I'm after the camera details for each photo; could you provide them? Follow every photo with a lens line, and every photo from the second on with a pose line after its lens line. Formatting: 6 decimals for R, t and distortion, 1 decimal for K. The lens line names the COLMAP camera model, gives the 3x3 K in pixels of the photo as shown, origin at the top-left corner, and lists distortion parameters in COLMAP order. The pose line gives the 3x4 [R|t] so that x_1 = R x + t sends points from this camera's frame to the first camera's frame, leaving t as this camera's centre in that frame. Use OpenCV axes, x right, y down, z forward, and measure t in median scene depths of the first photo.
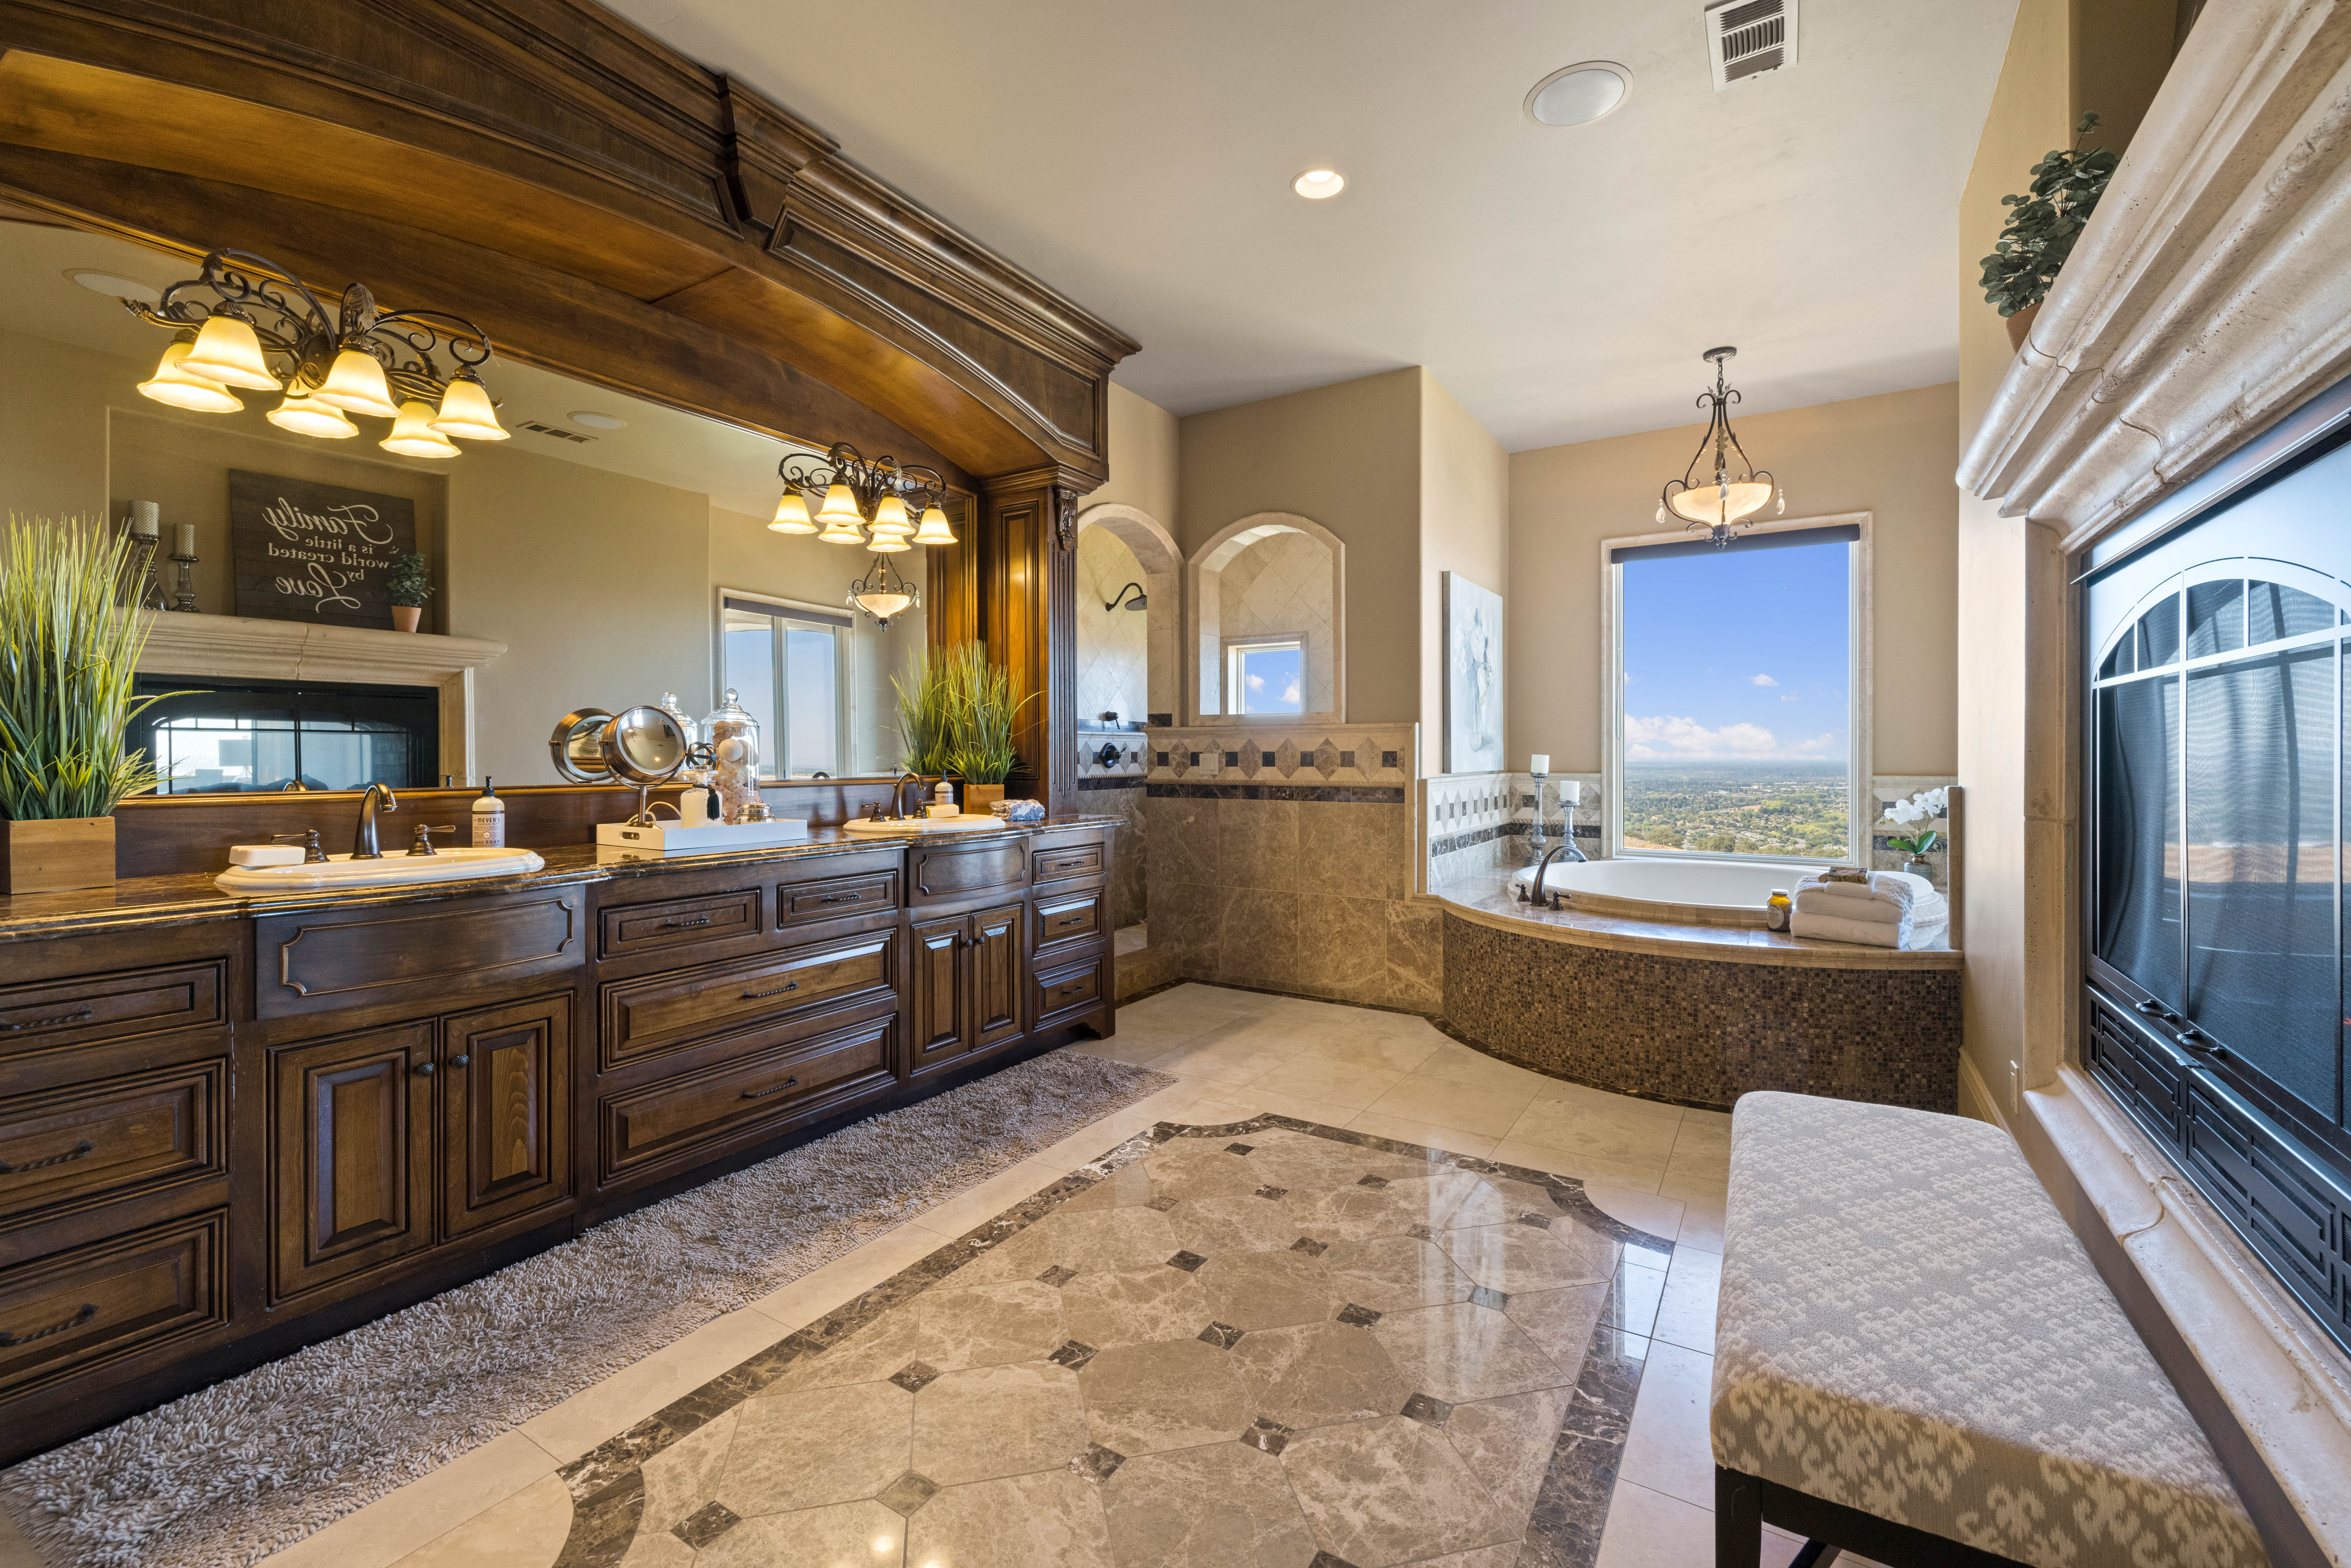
lens RADIAL K [[991.3, 0, 1181.5], [0, 991.3, 749.7], [0, 0, 1]] dist [0.000311, -0.000157]
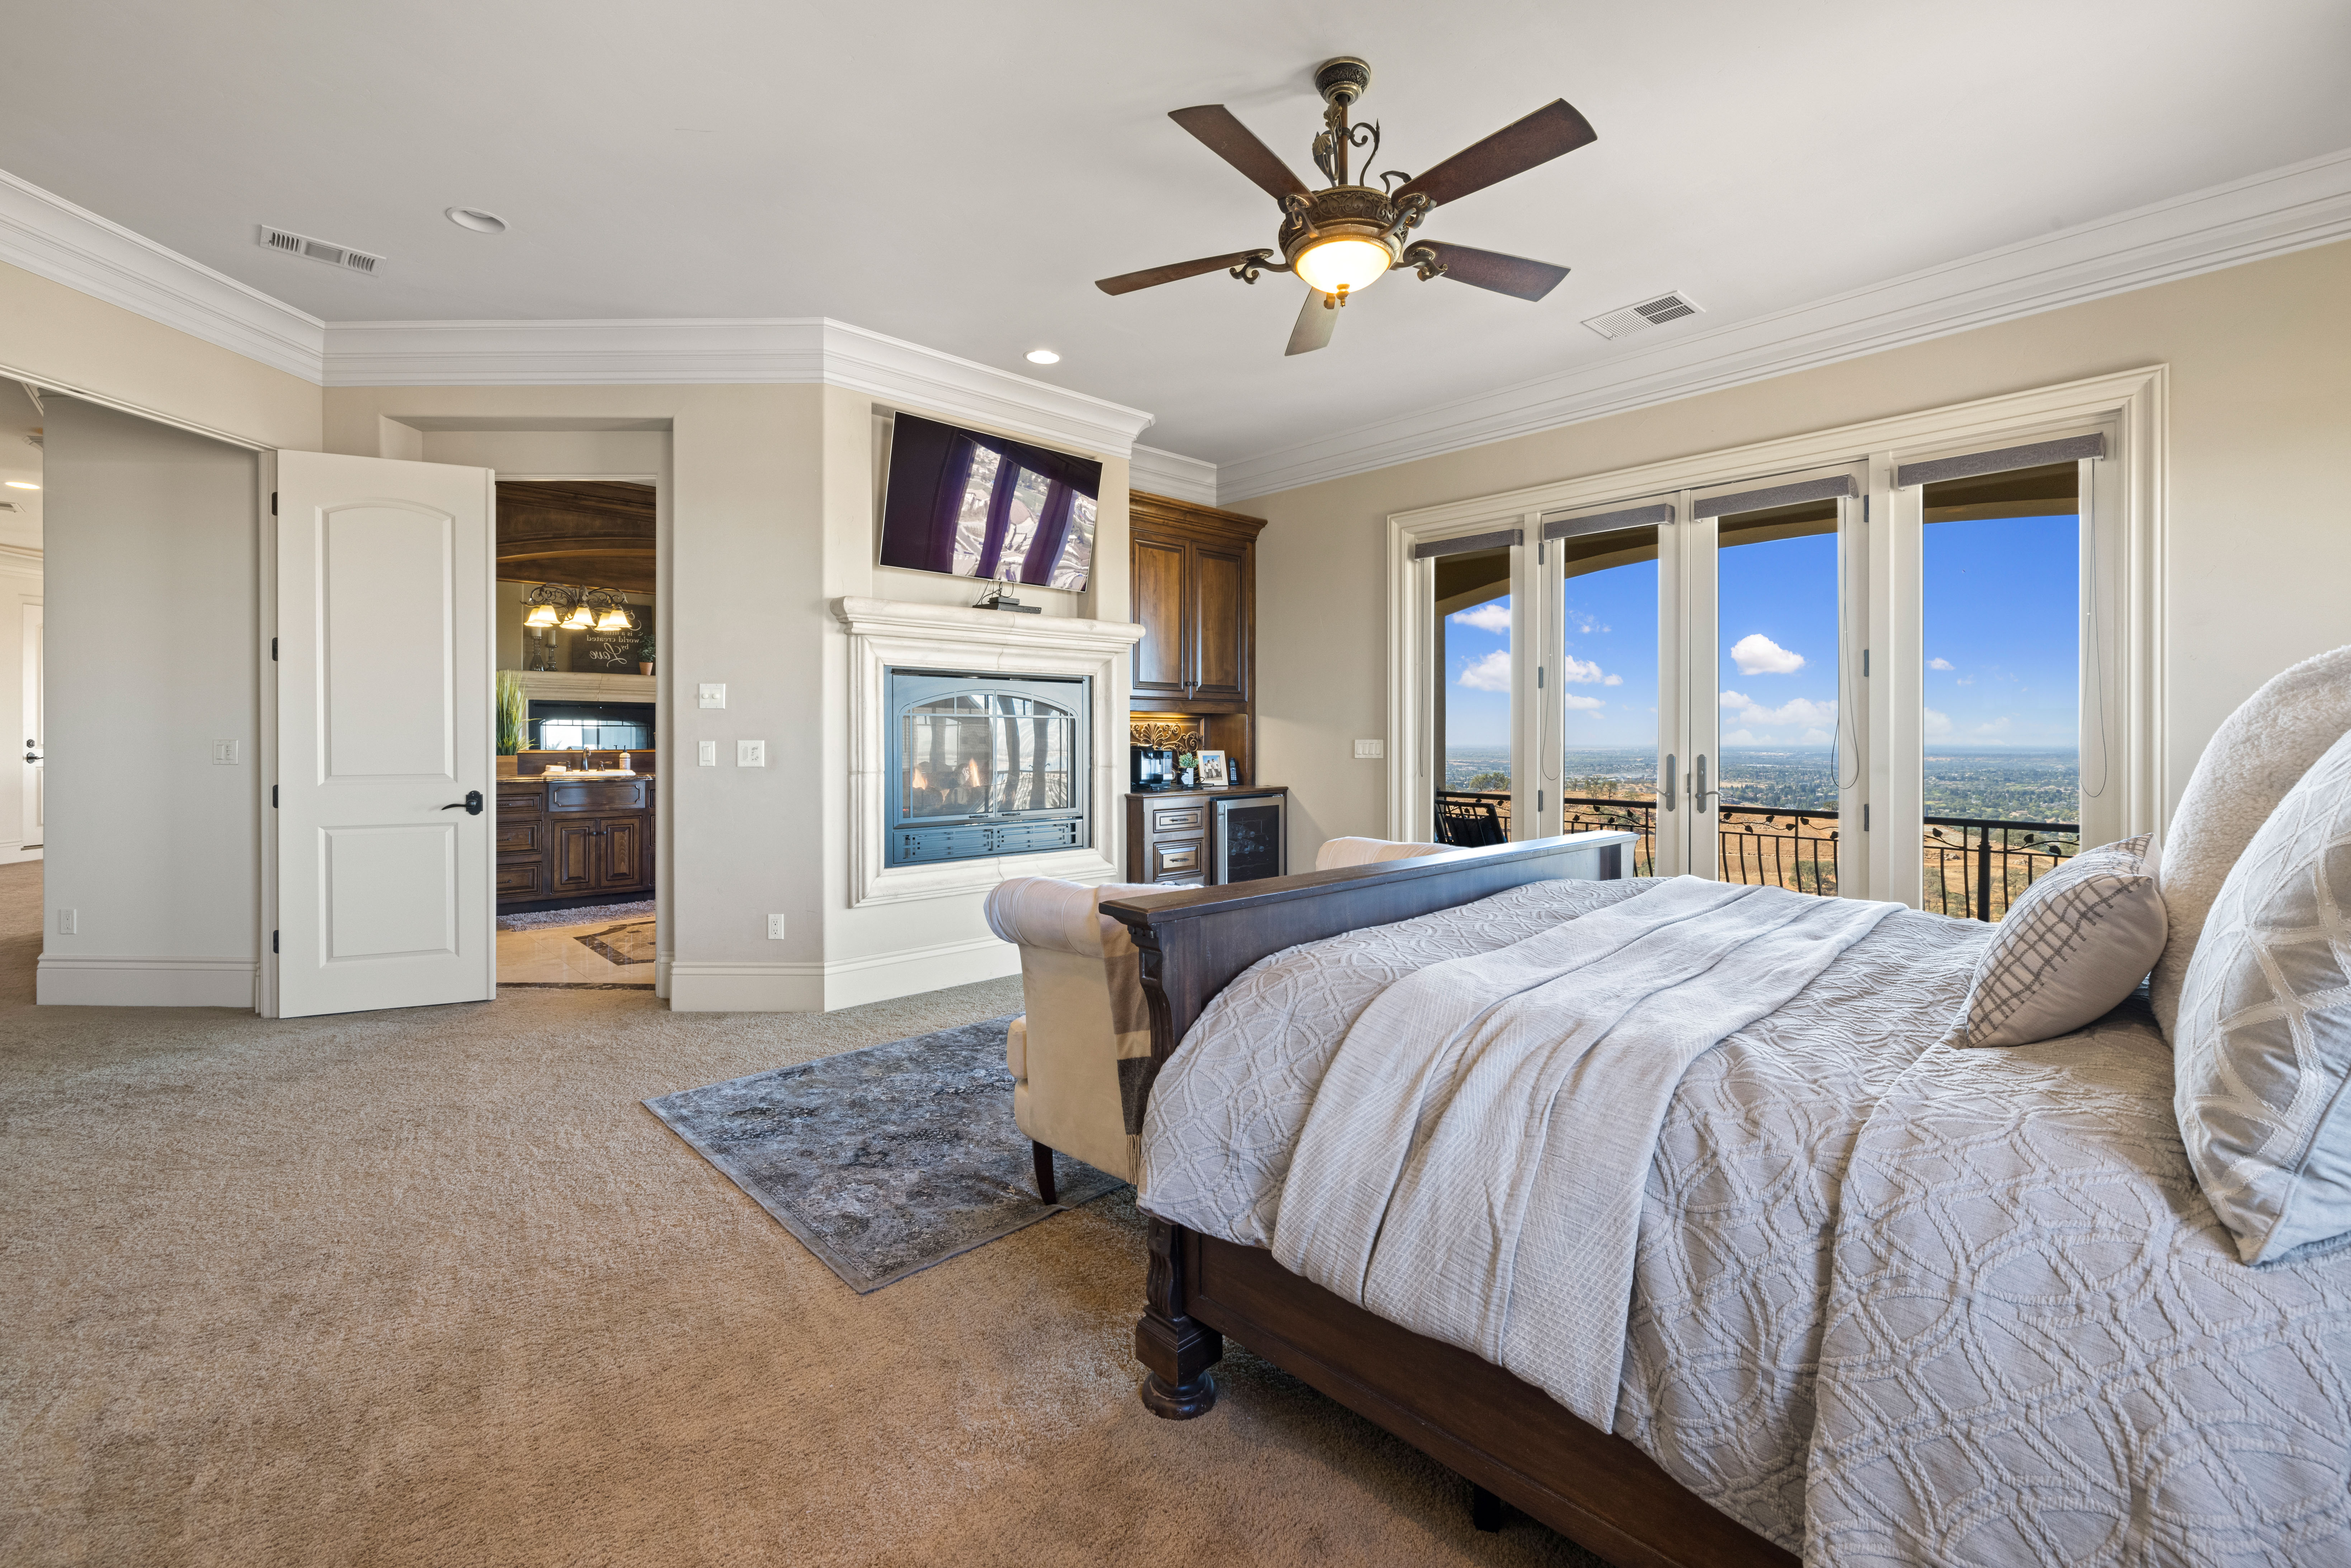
lens RADIAL K [[991.4, 0, 1168.2], [0, 991.4, 730.8], [0, 0, 1]] dist [-0.001564, -0.000149]
pose [[0.967061, -0.002085, -0.254535, 1.755824], [0.001108, 0.999991, -0.003982, -0.000953], [0.254541, 0.003569, 0.967055, -1.550213]]
